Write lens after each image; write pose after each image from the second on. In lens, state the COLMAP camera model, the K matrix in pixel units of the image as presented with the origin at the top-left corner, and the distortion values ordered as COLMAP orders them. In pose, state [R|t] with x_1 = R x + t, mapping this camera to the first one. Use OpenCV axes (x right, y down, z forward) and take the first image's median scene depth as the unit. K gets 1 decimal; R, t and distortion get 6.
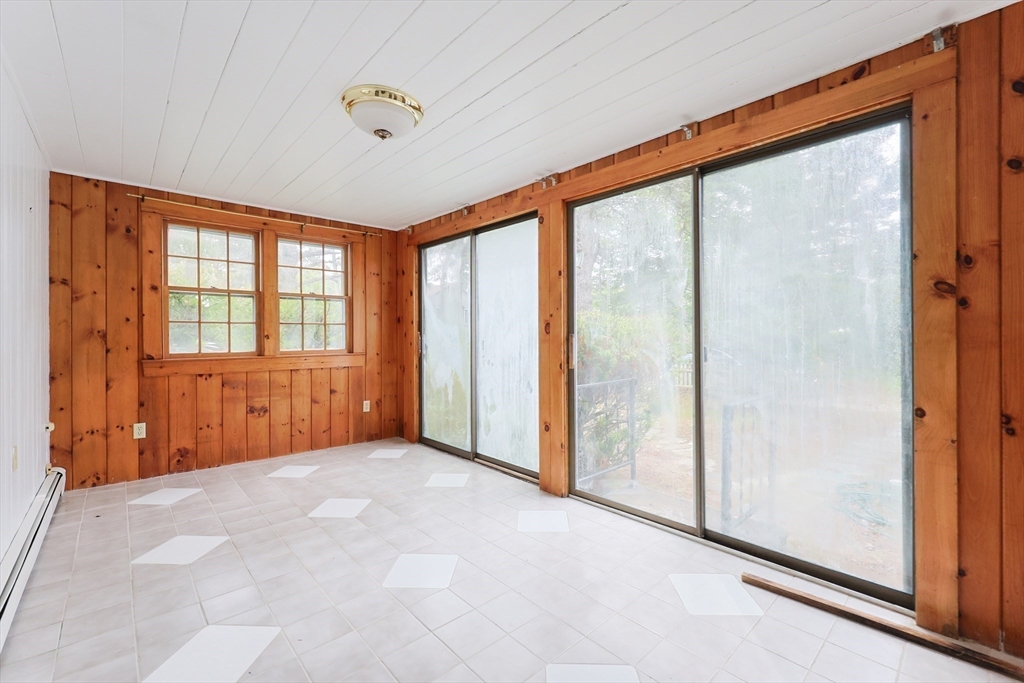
lens RADIAL K [[440.2, 0, 529.0], [0, 440.2, 337.3], [0, 0, 1]] dist [-0.000385, 0.000269]
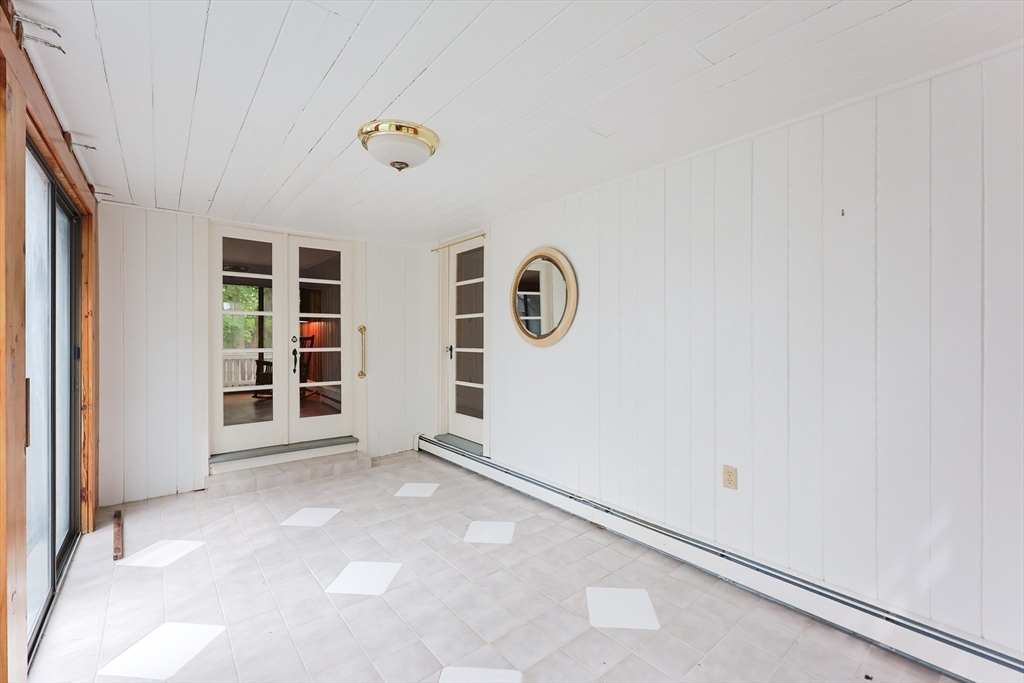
lens RADIAL K [[440.2, 0, 529.0], [0, 440.2, 337.3], [0, 0, 1]] dist [-0.000385, 0.000269]
pose [[-0.998640, 0.004550, 0.051935, -0.679318], [0.004469, 0.999989, -0.001673, -0.067059], [-0.051942, -0.001439, -0.998649, 1.990104]]
